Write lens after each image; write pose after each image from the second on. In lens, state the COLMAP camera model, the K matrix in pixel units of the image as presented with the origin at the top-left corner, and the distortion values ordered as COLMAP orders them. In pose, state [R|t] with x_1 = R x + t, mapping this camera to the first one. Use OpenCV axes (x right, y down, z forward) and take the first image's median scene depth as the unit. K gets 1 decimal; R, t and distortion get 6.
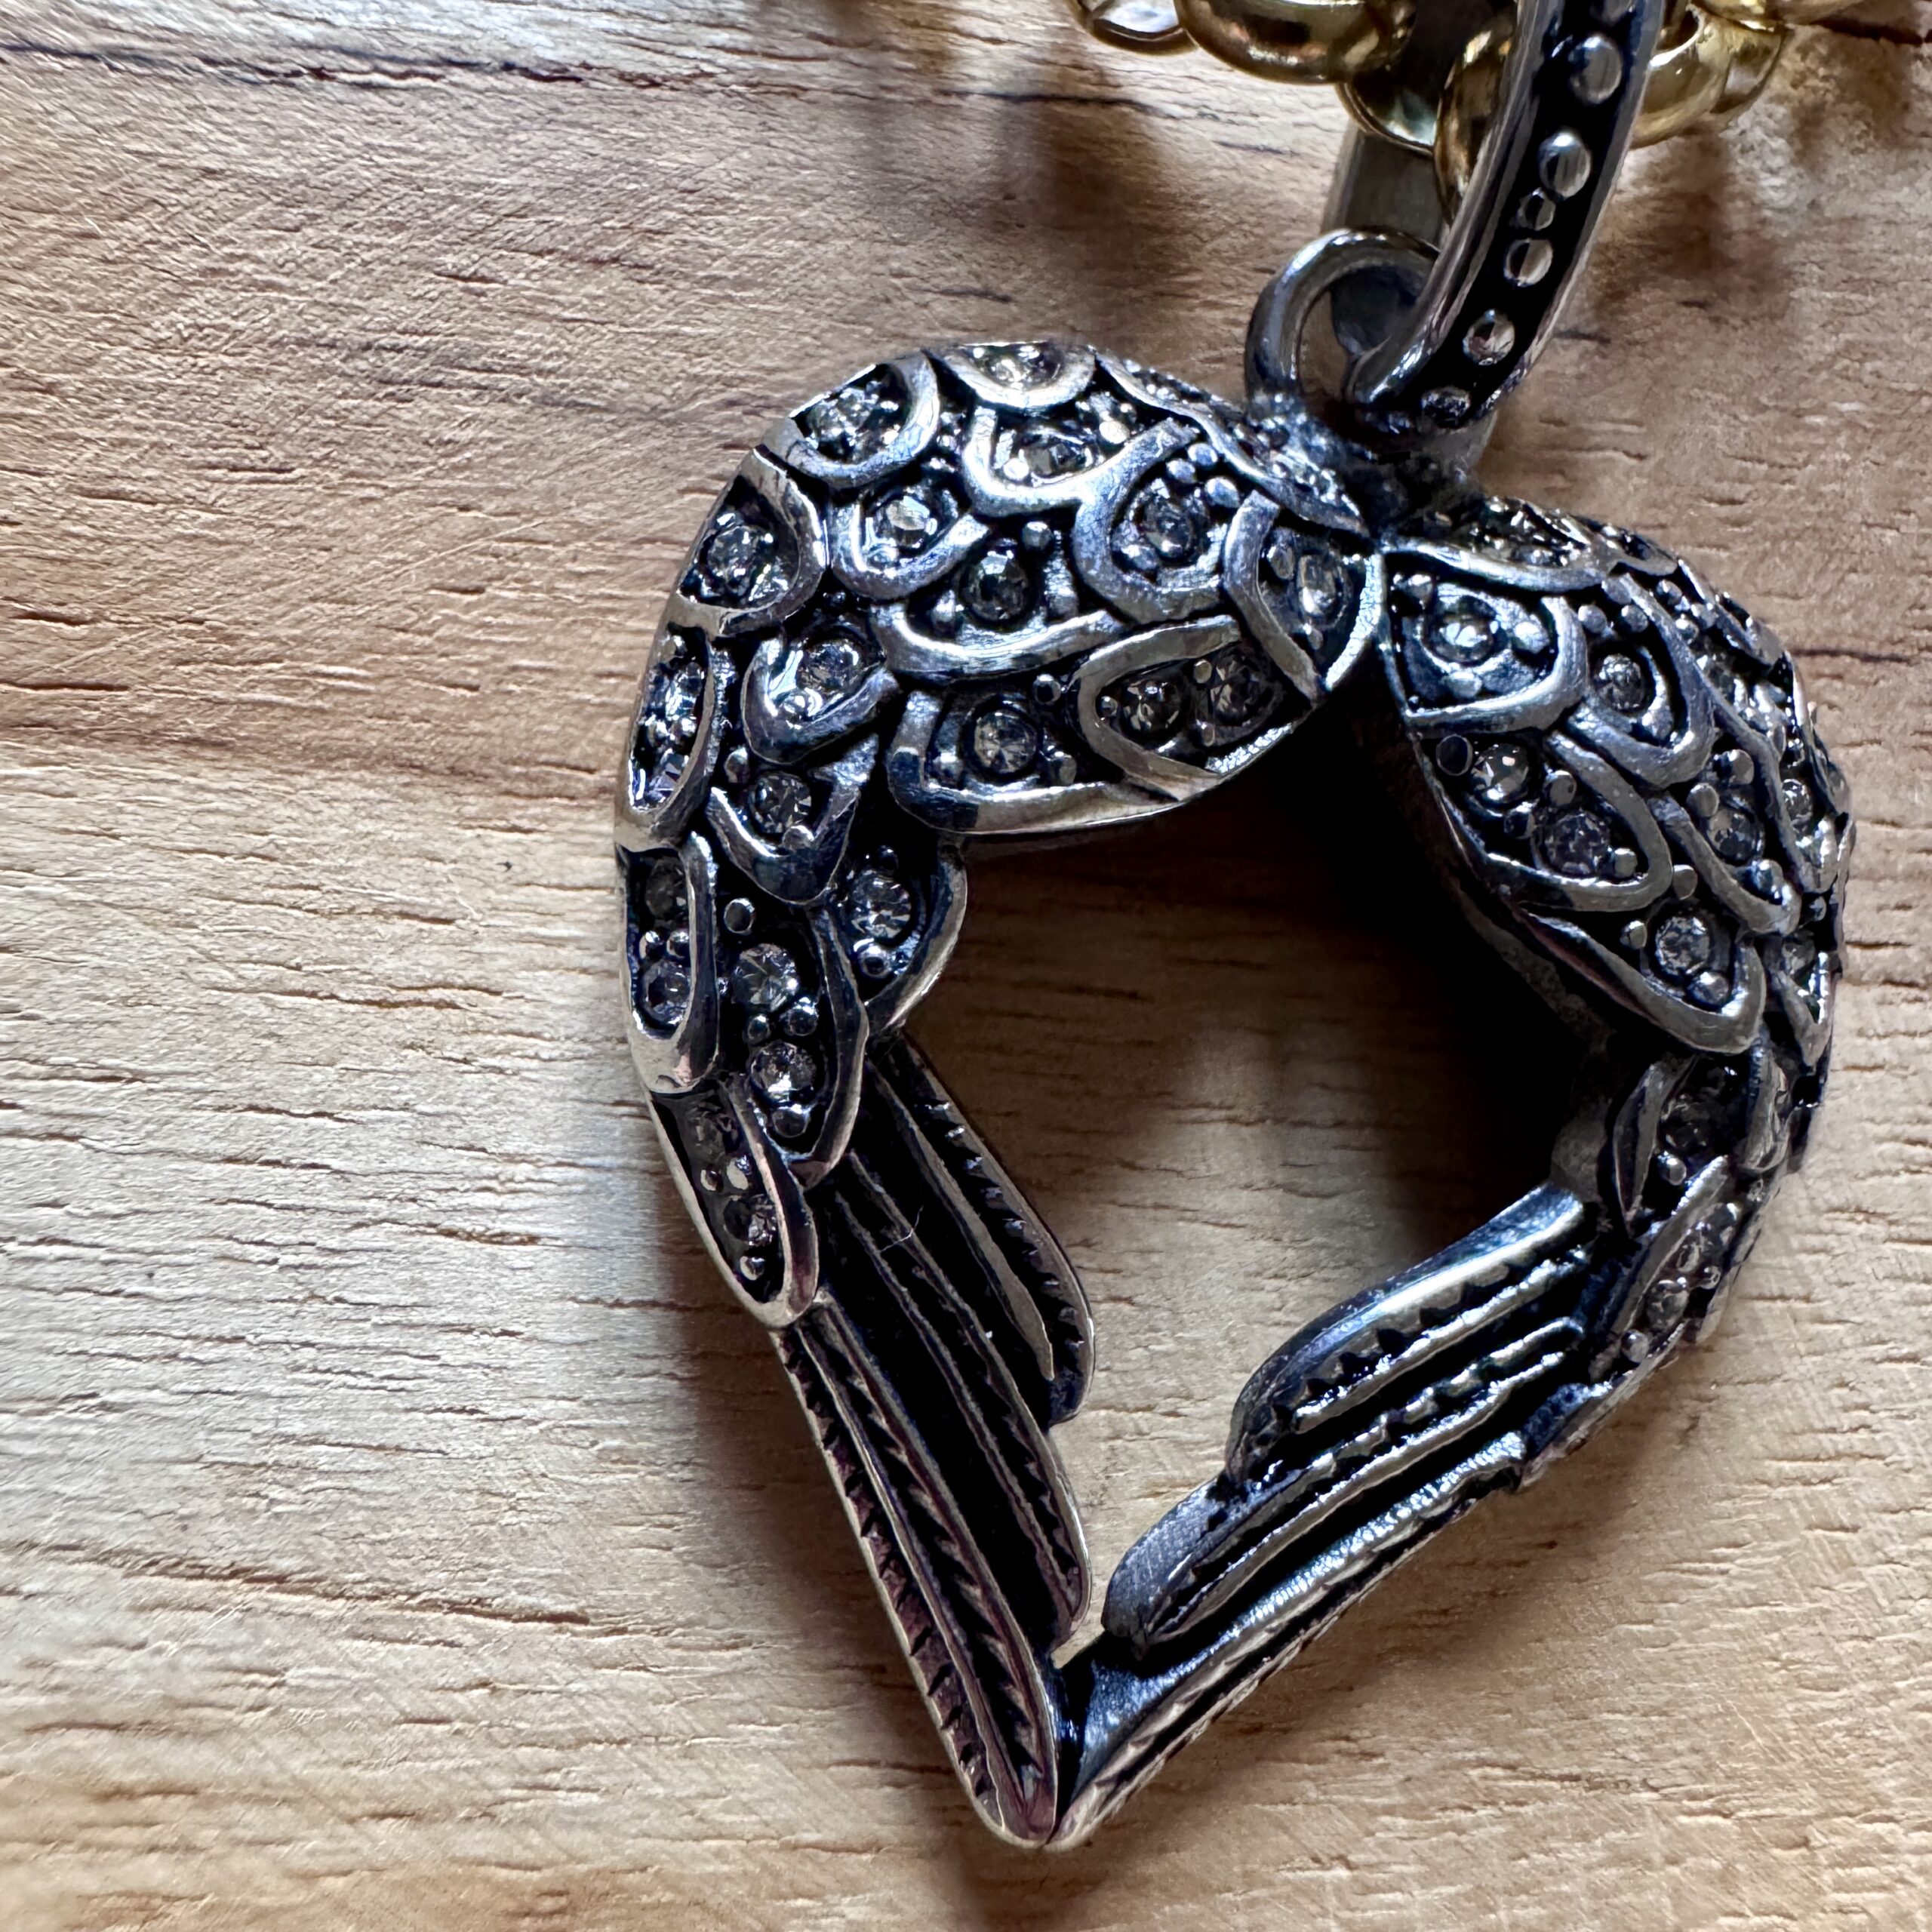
lens RADIAL K [[1849.4, 0, 970.1], [0, 1849.4, 845.2], [0, 0, 1]] dist [-0.011781, -0.001336]
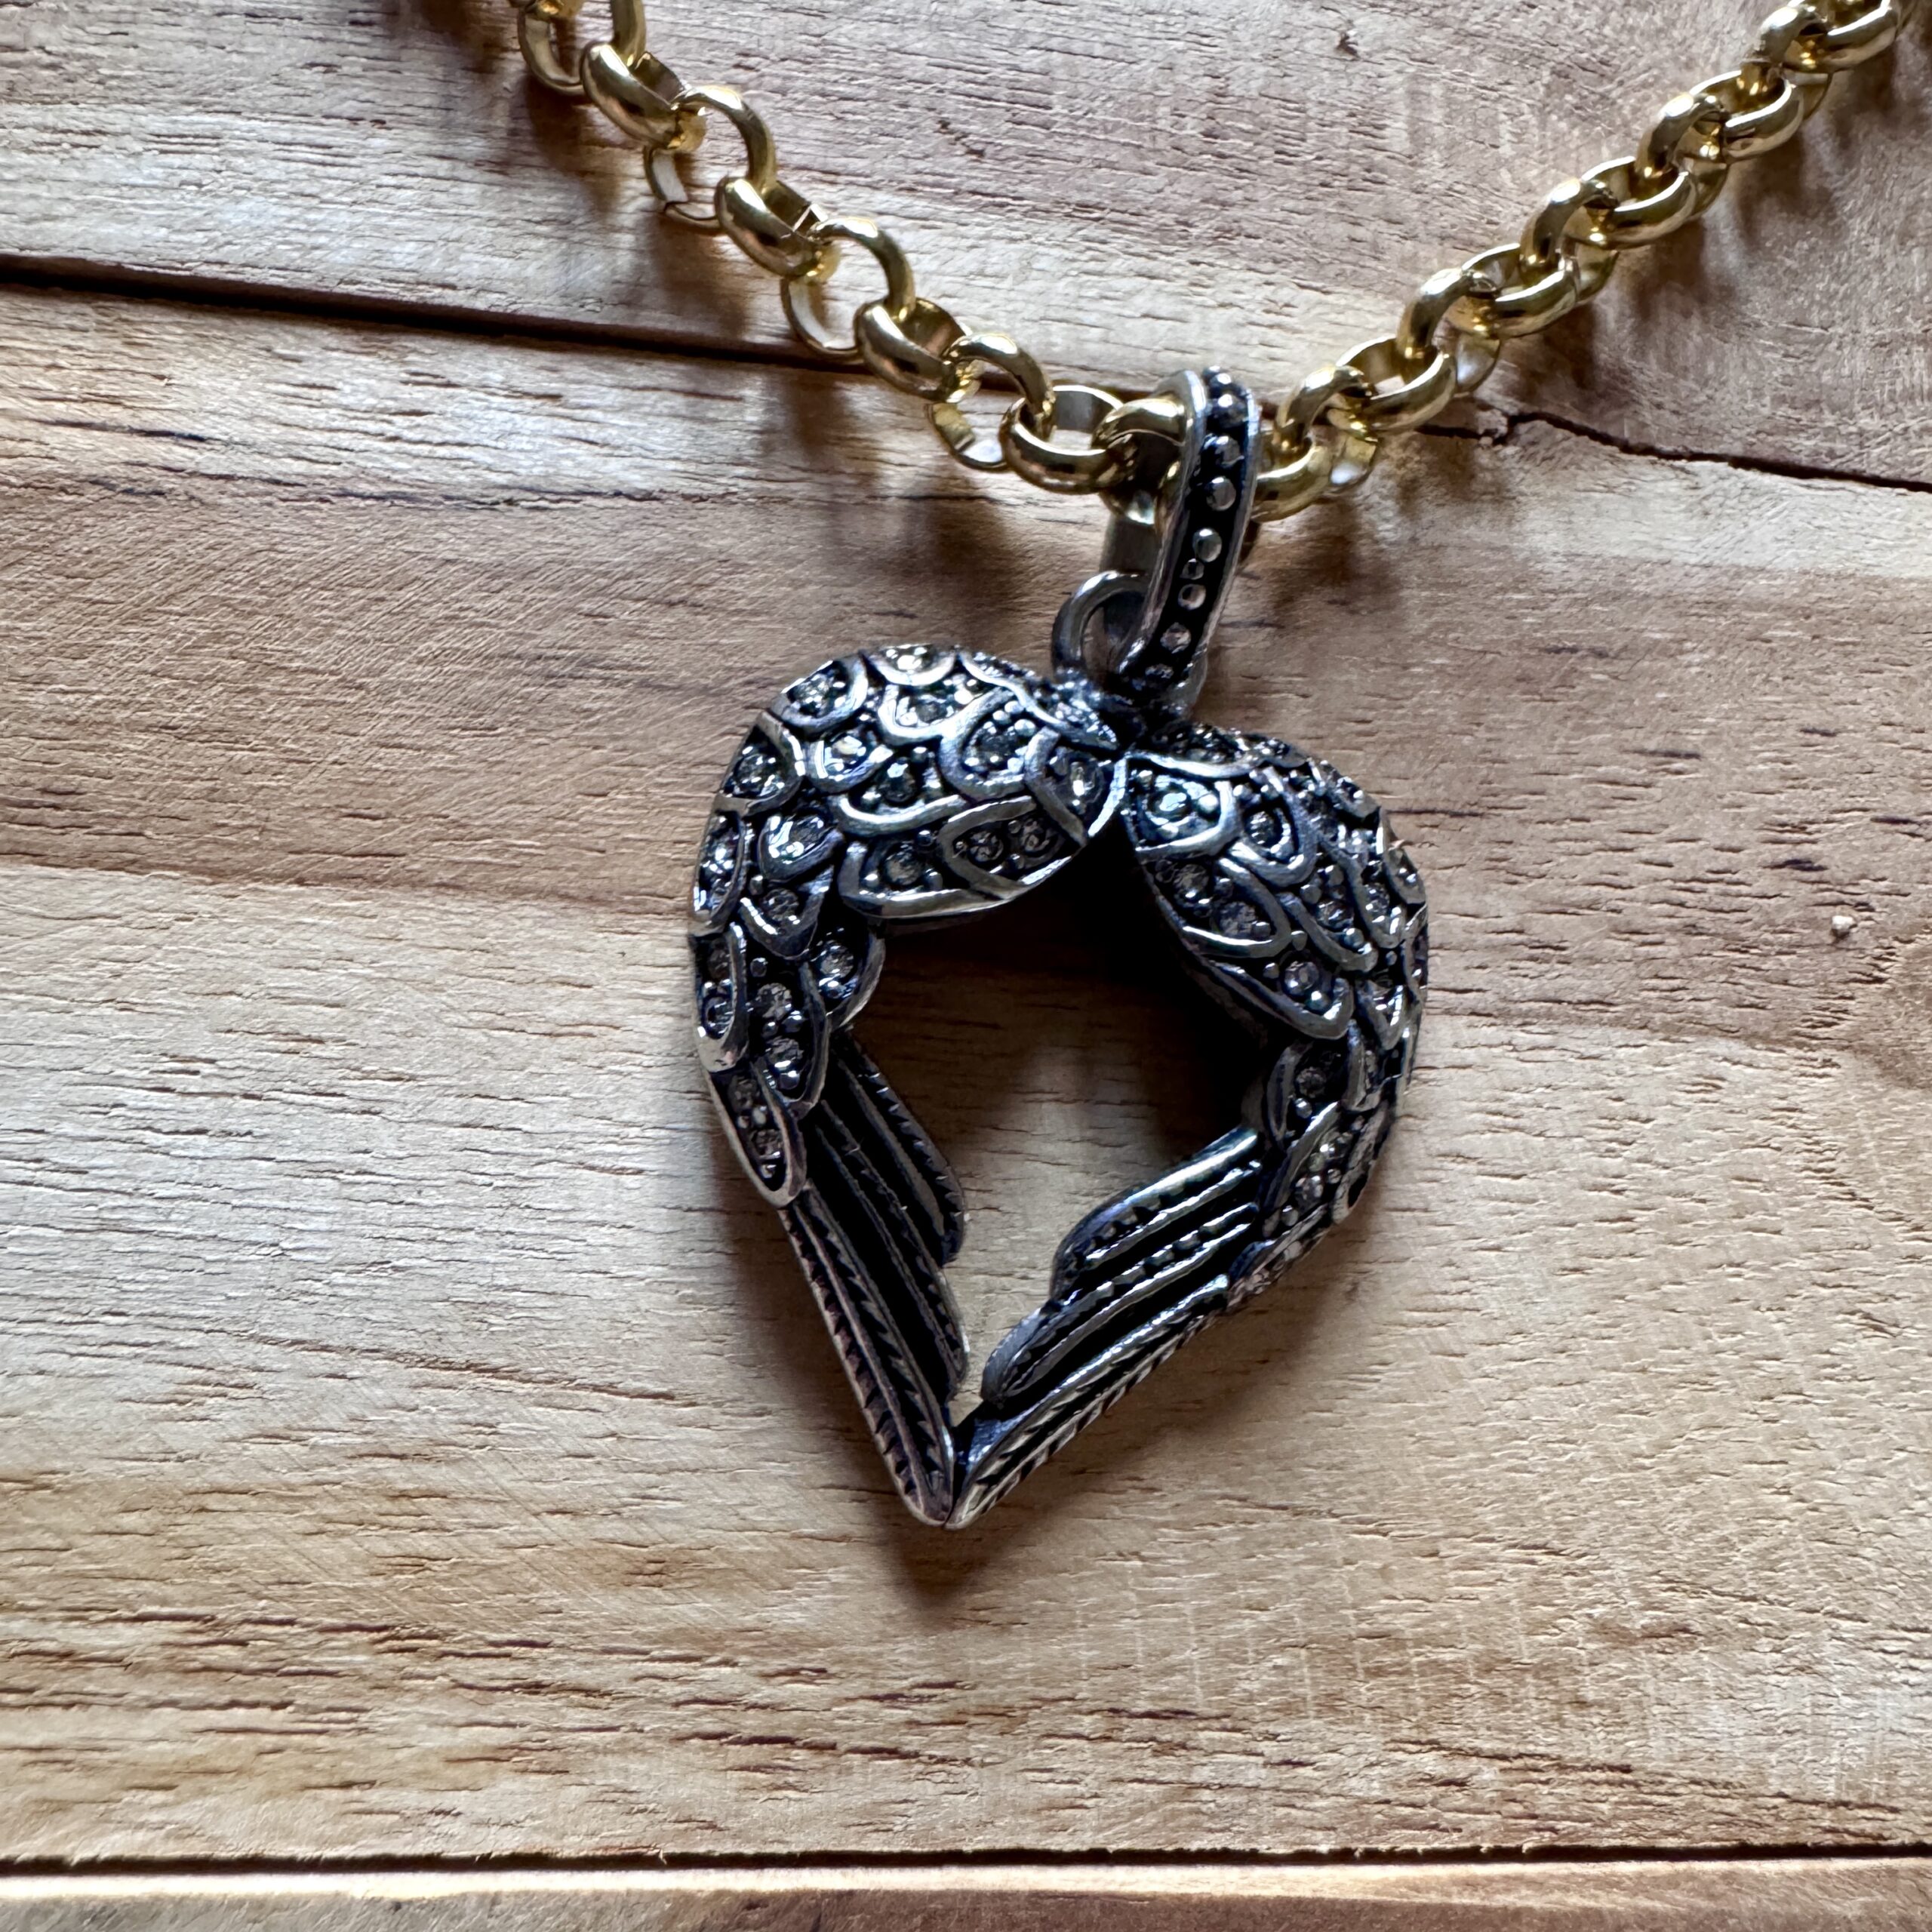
lens RADIAL K [[1849.4, 0, 970.1], [0, 1849.4, 845.2], [0, 0, 1]] dist [-0.011781, -0.001336]
pose [[0.999611, -0.026988, -0.007022, 0.089156], [0.026013, 0.993145, -0.113954, 0.119228], [0.010049, 0.113727, 0.993461, -0.736257]]
